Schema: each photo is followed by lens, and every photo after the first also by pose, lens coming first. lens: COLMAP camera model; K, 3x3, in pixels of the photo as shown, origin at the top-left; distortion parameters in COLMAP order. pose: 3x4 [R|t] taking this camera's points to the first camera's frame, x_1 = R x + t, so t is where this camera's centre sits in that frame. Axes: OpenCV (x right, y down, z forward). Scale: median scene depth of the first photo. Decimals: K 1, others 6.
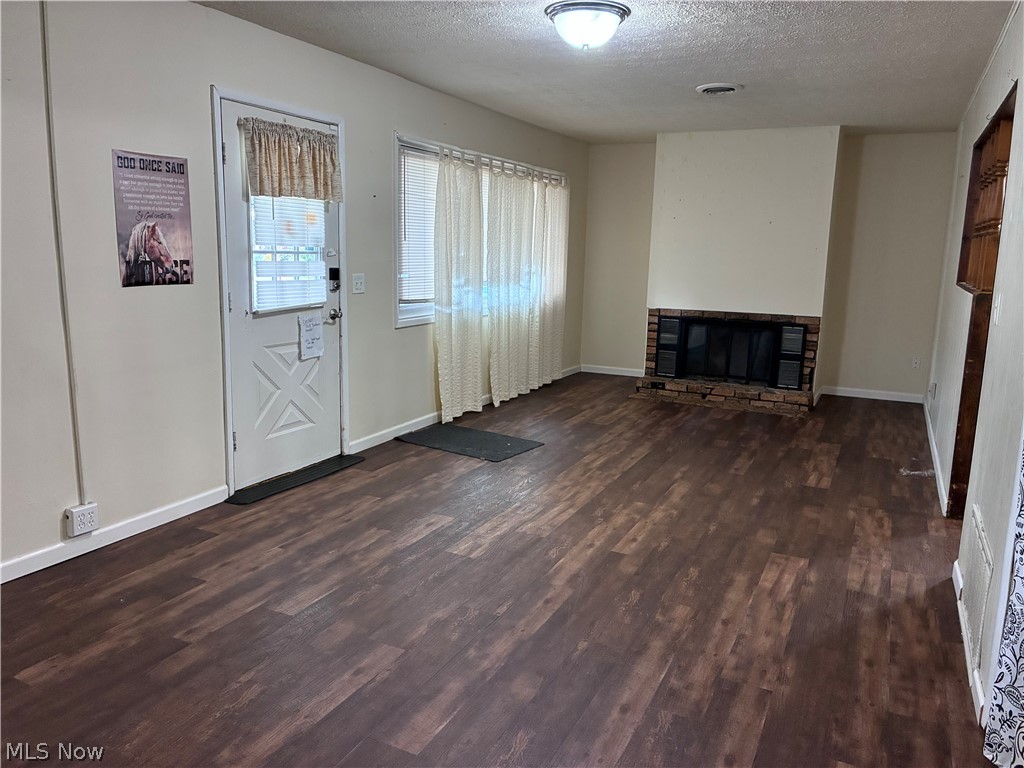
lens RADIAL K [[783.6, 0, 516.7], [0, 783.6, 381.0], [0, 0, 1]] dist [0.044248, -0.038201]
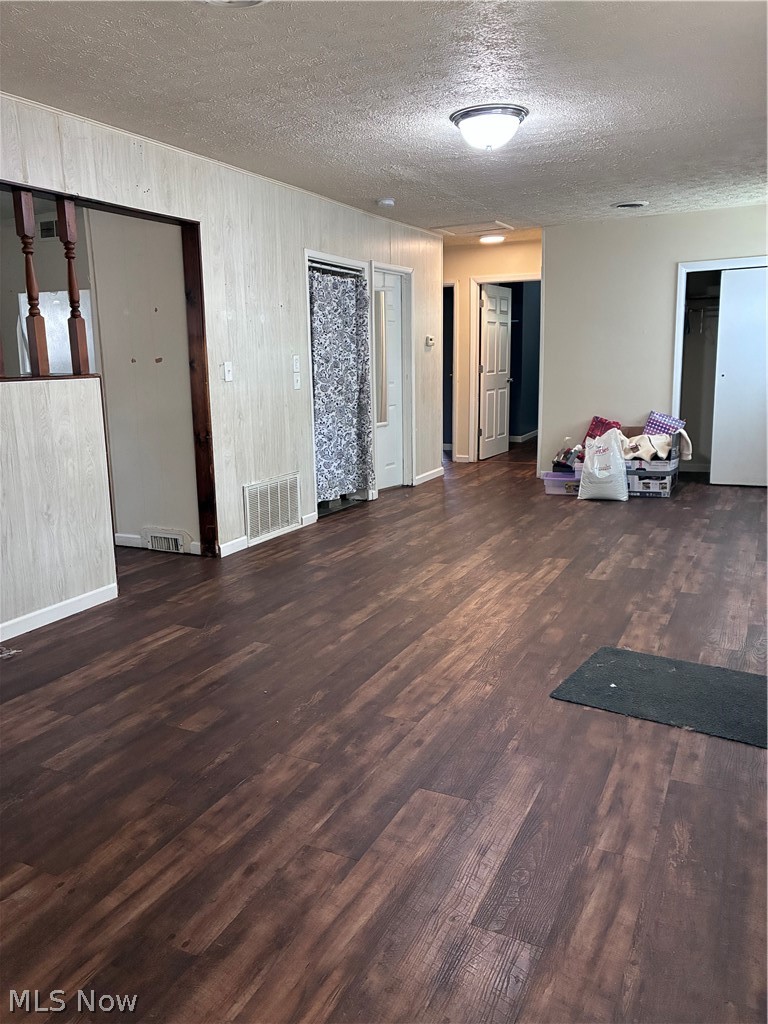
lens RADIAL K [[783.6, 0, 373.9], [0, 783.6, 504.6], [0, 0, 1]] dist [0.044248, -0.038201]
pose [[-0.999749, -0.008698, 0.020627, 0.170752], [-0.000782, 0.934439, 0.356121, -0.271931], [-0.022372, 0.356016, -0.934212, 1.709082]]
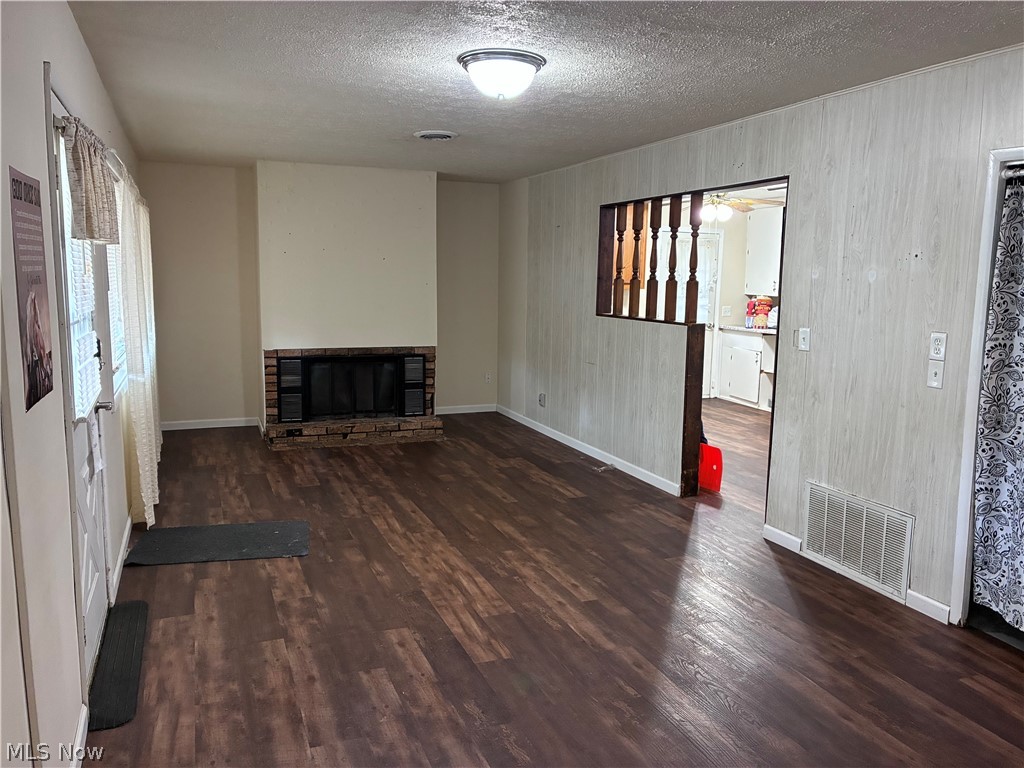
lens RADIAL K [[783.6, 0, 520.4], [0, 783.6, 381.5], [0, 0, 1]] dist [0.044248, -0.038201]
pose [[0.669987, -0.113886, 0.733586, -0.497607], [0.127403, 0.991141, 0.037512, -0.086767], [-0.731359, 0.068328, 0.678561, 0.274217]]
